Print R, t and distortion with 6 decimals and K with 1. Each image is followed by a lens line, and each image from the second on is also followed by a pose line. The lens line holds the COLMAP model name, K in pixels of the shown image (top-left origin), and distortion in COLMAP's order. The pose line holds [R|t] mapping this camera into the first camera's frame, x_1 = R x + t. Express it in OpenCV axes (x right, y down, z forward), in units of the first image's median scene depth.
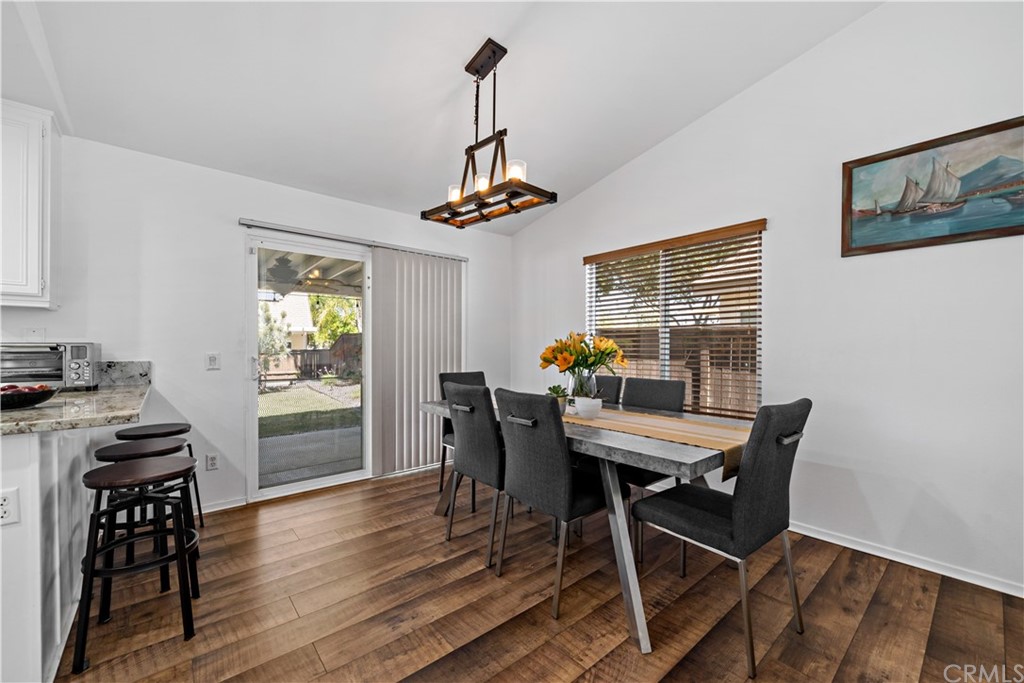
lens RADIAL K [[408.4, 0, 513.3], [0, 408.4, 345.3], [0, 0, 1]] dist [0.000221, 0.000064]
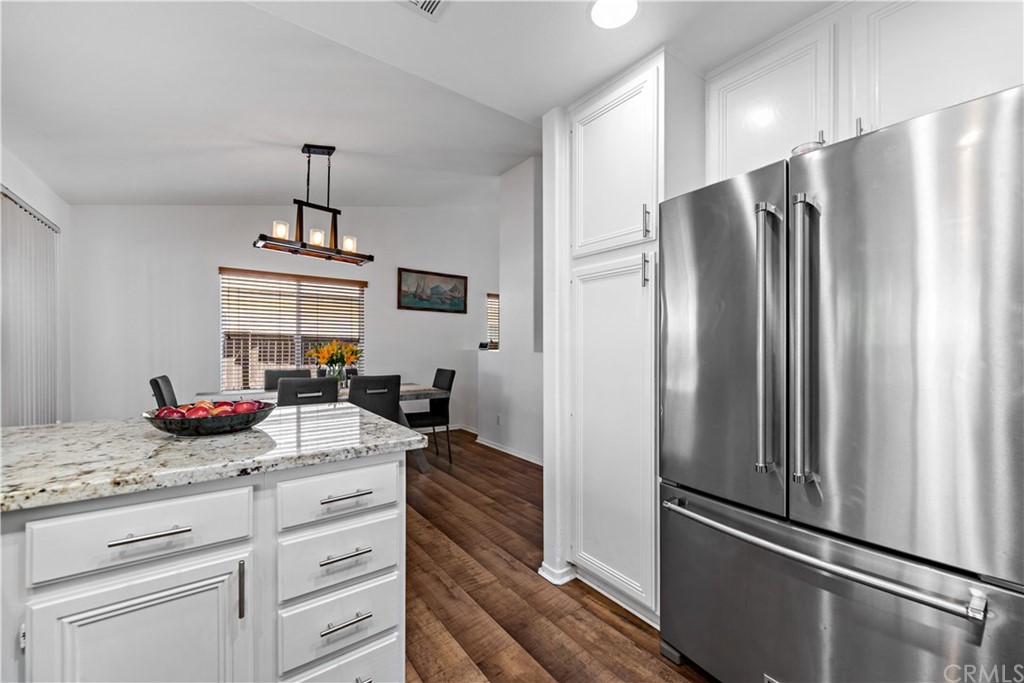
lens RADIAL K [[408.4, 0, 513.3], [0, 408.4, 345.3], [0, 0, 1]] dist [0.000221, 0.000064]
pose [[0.073617, 0.006274, 0.997267, -1.444934], [-0.012637, 0.999906, -0.005358, -0.013087], [-0.997207, -0.012208, 0.073690, 0.202457]]
